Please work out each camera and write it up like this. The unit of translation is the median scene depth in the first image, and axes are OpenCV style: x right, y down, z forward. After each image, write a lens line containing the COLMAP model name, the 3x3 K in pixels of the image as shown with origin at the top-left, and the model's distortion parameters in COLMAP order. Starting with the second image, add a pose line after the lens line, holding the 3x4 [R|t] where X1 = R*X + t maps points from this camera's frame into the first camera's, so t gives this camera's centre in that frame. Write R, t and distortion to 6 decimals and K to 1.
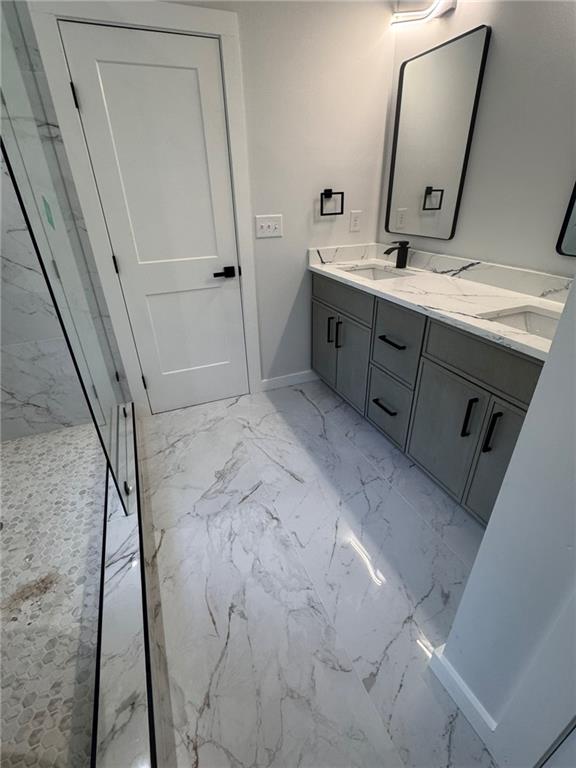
lens RADIAL K [[354.7, 0, 288.0], [0, 354.7, 384.0], [0, 0, 1]] dist [-0.002777, -0.000140]
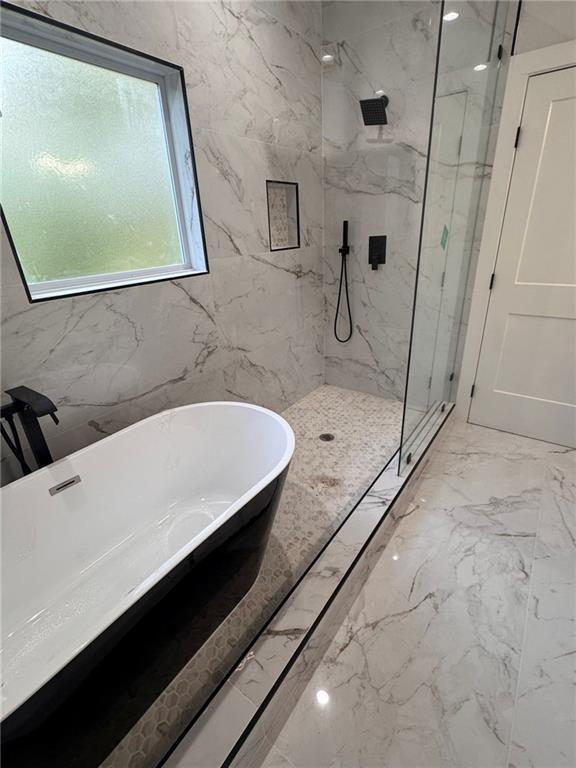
lens RADIAL K [[354.7, 0, 288.0], [0, 354.7, 384.0], [0, 0, 1]] dist [-0.002777, -0.000140]
pose [[0.517217, 0.343423, -0.783931, 0.207689], [-0.373697, 0.914655, 0.154135, 0.029937], [0.769959, 0.213231, 0.601411, -0.113555]]
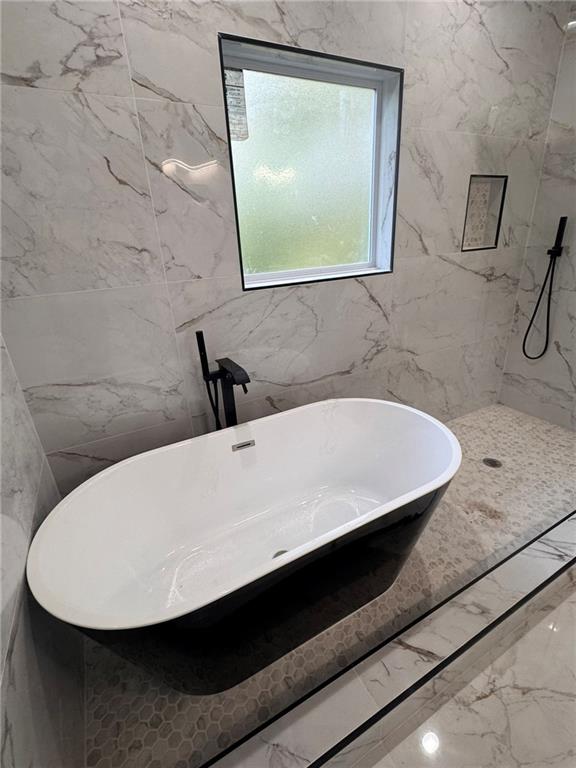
lens RADIAL K [[354.8, 0, 288.5], [0, 354.8, 382.9], [0, 0, 1]] dist [-0.002535, -0.000346]
pose [[0.096688, 0.395150, -0.913514, 0.212967], [-0.425081, 0.846293, 0.321082, 0.053349], [0.899976, 0.357273, 0.249797, -0.162924]]
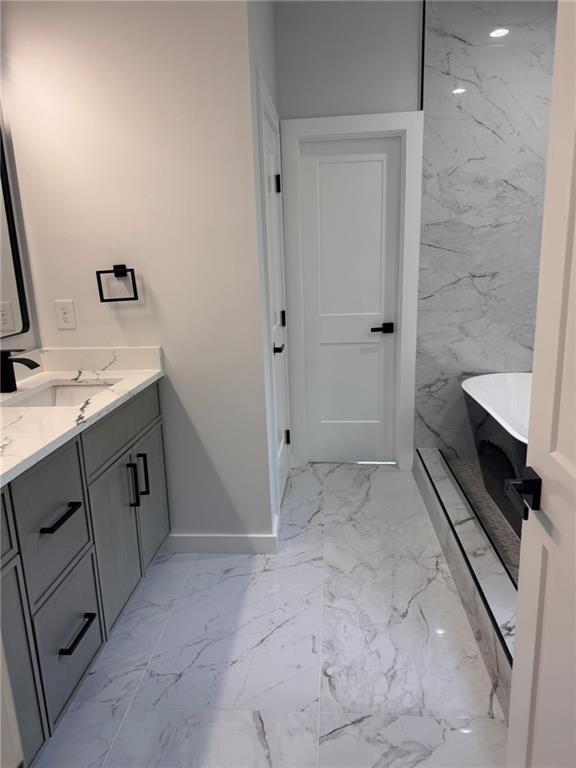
lens RADIAL K [[536.2, 0, 288.0], [0, 536.2, 384.0], [0, 0, 1]] dist [0.086288, -0.117772]
pose [[-0.887596, -0.051674, 0.457715, -0.471788], [0.265757, 0.754173, 0.600496, -0.800606], [-0.376226, 0.654639, -0.655669, 1.473243]]
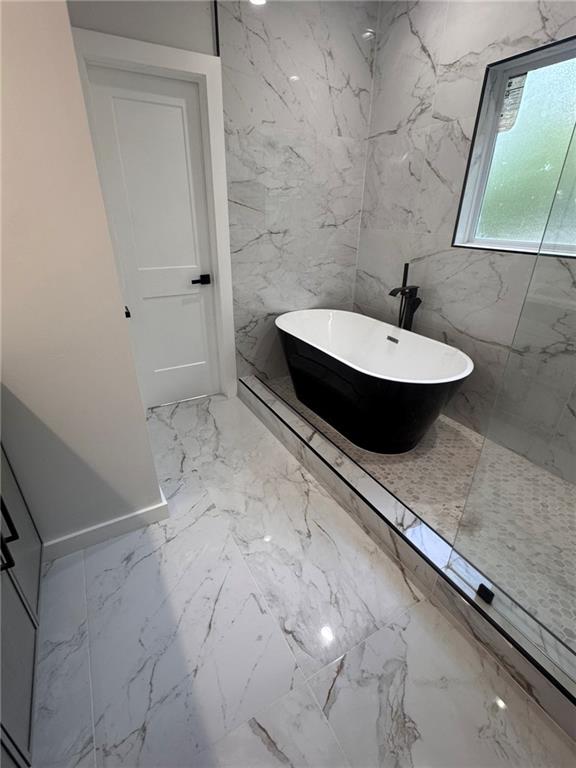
lens RADIAL K [[354.7, 0, 288.0], [0, 354.7, 384.0], [0, 0, 1]] dist [-0.002777, -0.000140]
pose [[-0.992272, 0.063160, -0.106805, 0.013972], [-0.049744, 0.586080, 0.808725, -0.592071], [0.113676, 0.807788, -0.578409, 1.090089]]
